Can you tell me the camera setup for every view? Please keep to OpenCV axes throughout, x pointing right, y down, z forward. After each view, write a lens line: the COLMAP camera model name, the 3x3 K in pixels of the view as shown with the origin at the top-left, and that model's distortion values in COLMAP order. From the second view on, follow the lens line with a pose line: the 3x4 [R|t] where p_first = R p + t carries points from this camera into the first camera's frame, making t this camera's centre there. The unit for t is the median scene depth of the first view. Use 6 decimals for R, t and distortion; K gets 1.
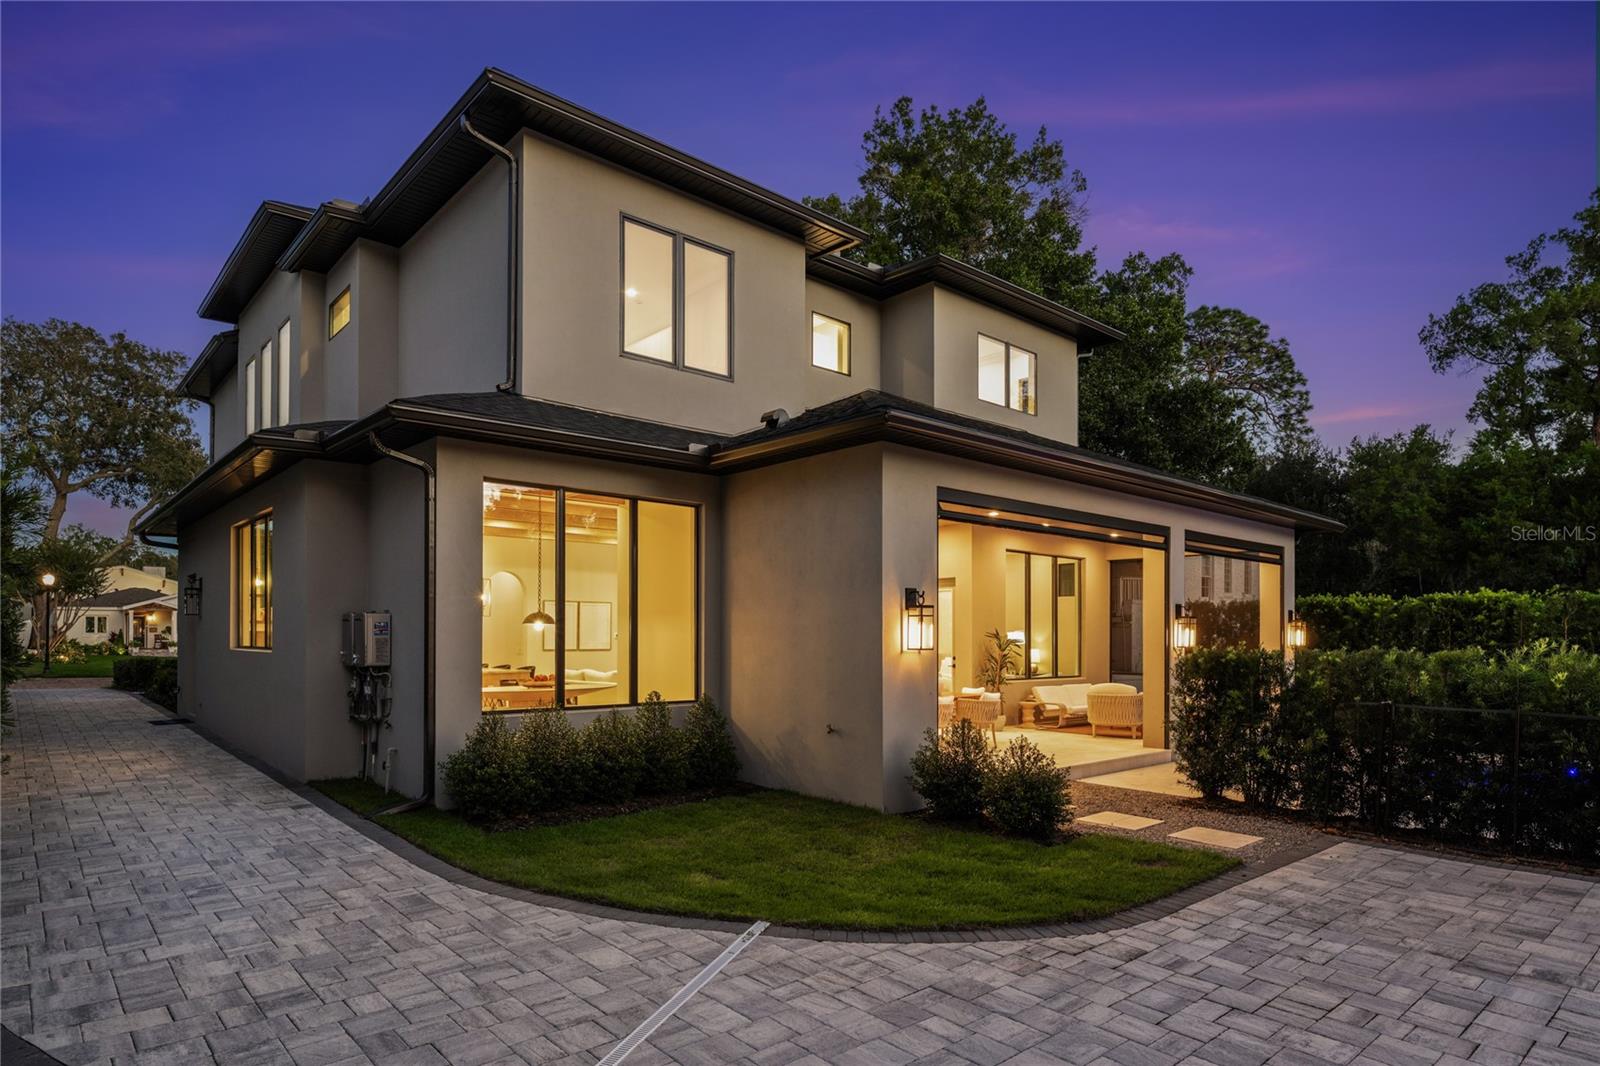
lens RADIAL K [[891.8, 0, 793.1], [0, 891.8, 622.7], [0, 0, 1]] dist [0.000081, -0.000513]
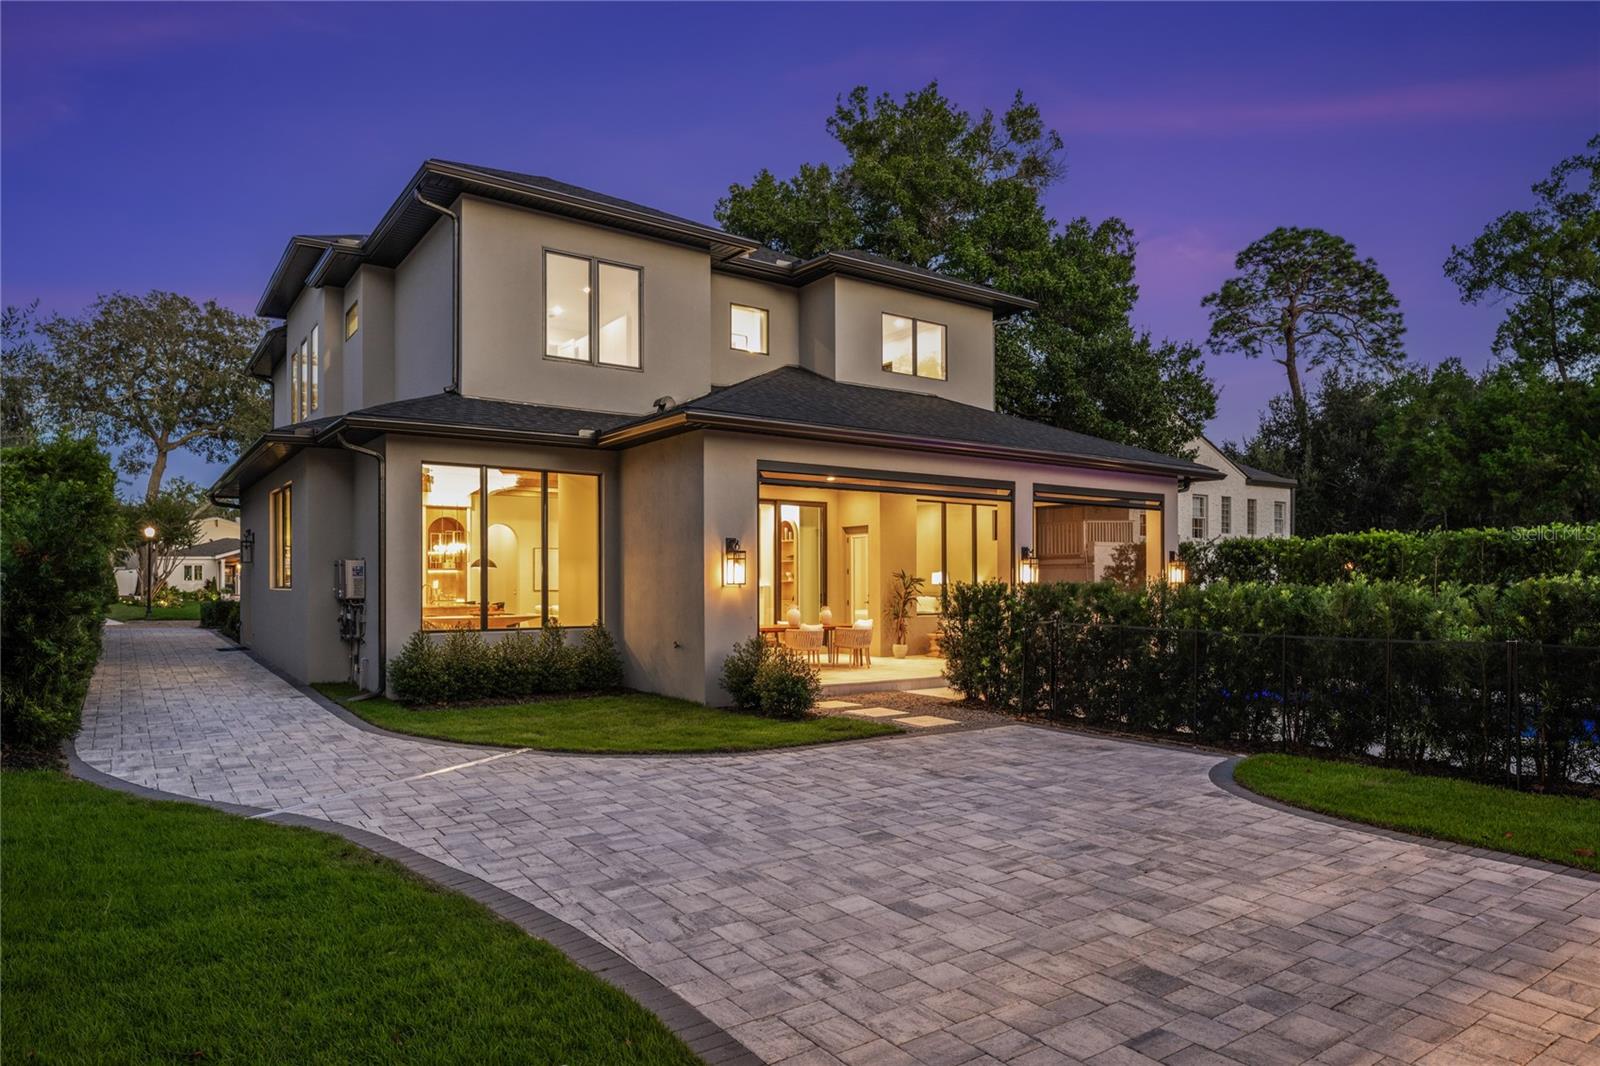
lens RADIAL K [[954.0, 0, 793.5], [0, 954.0, 567.7], [0, 0, 1]] dist [-0.000413, -0.003484]
pose [[0.994240, -0.006909, -0.106951, 0.232147], [0.006942, 0.999976, -0.000066, 0.003766], [0.106949, -0.000677, 0.994264, -0.247295]]
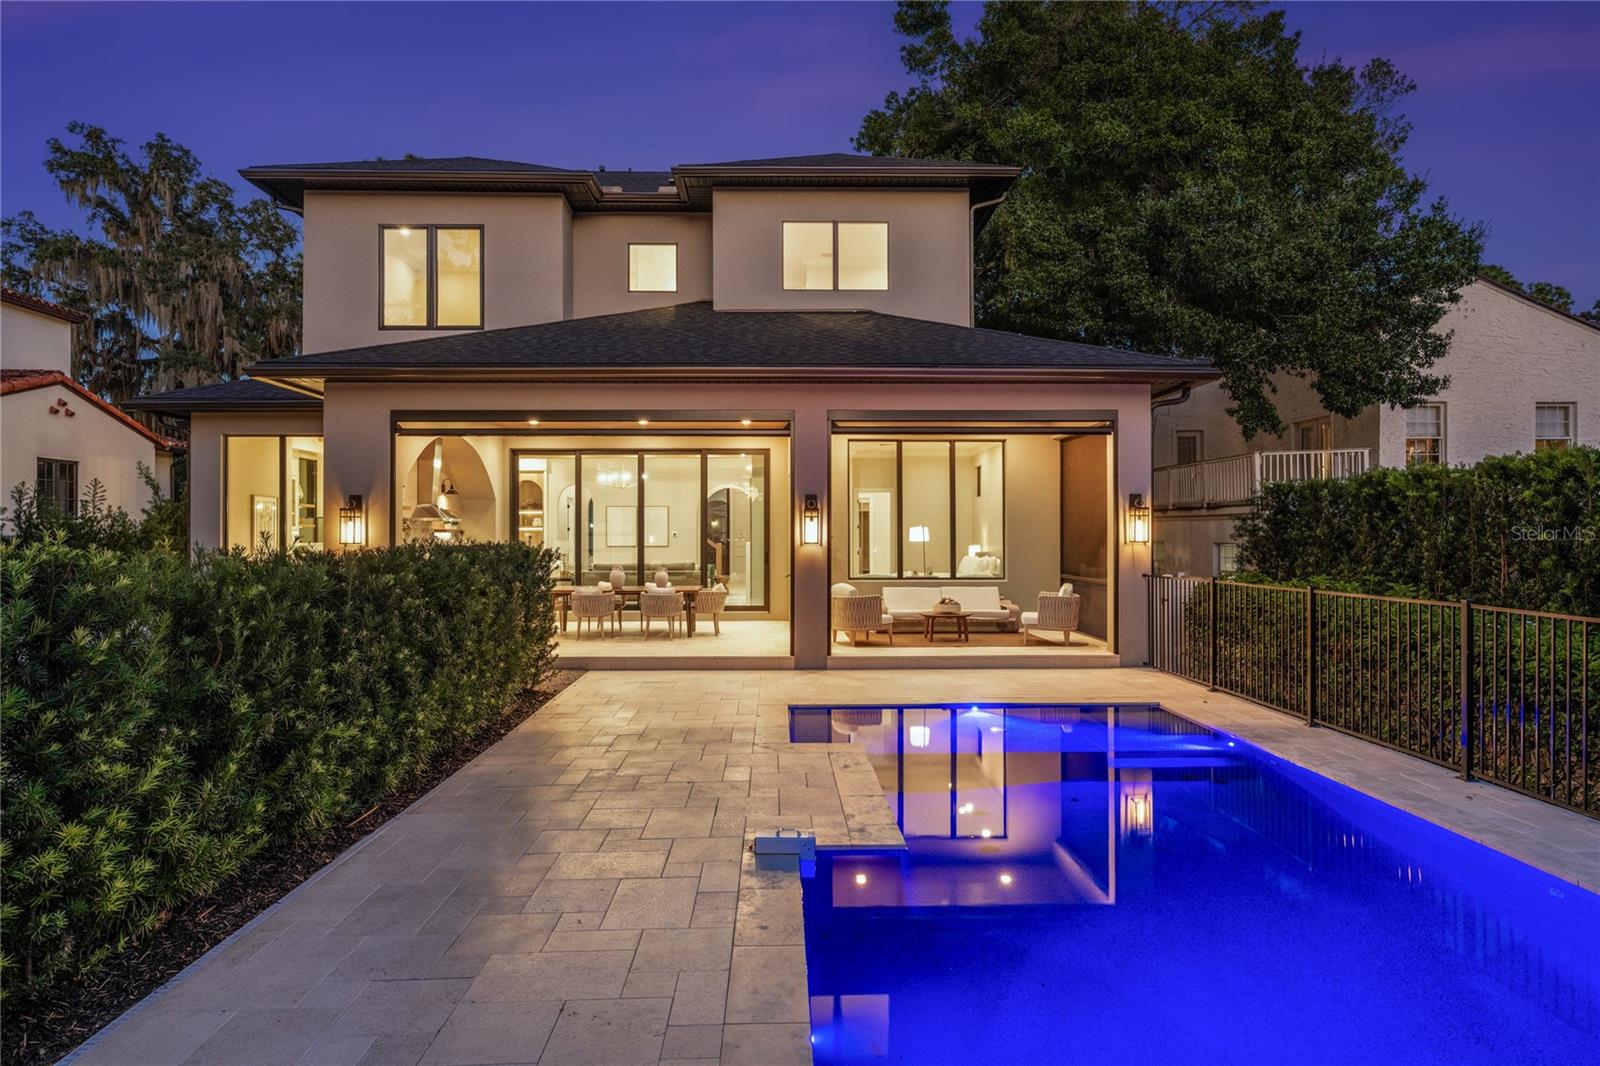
lens RADIAL K [[886.7, 0, 800.7], [0, 886.7, 538.4], [0, 0, 1]] dist [0.003381, 0.000192]
pose [[0.768407, -0.003145, -0.639954, 0.879829], [0.014520, 0.999816, 0.012521, 0.010949], [0.639797, -0.018913, 0.768311, 0.267168]]
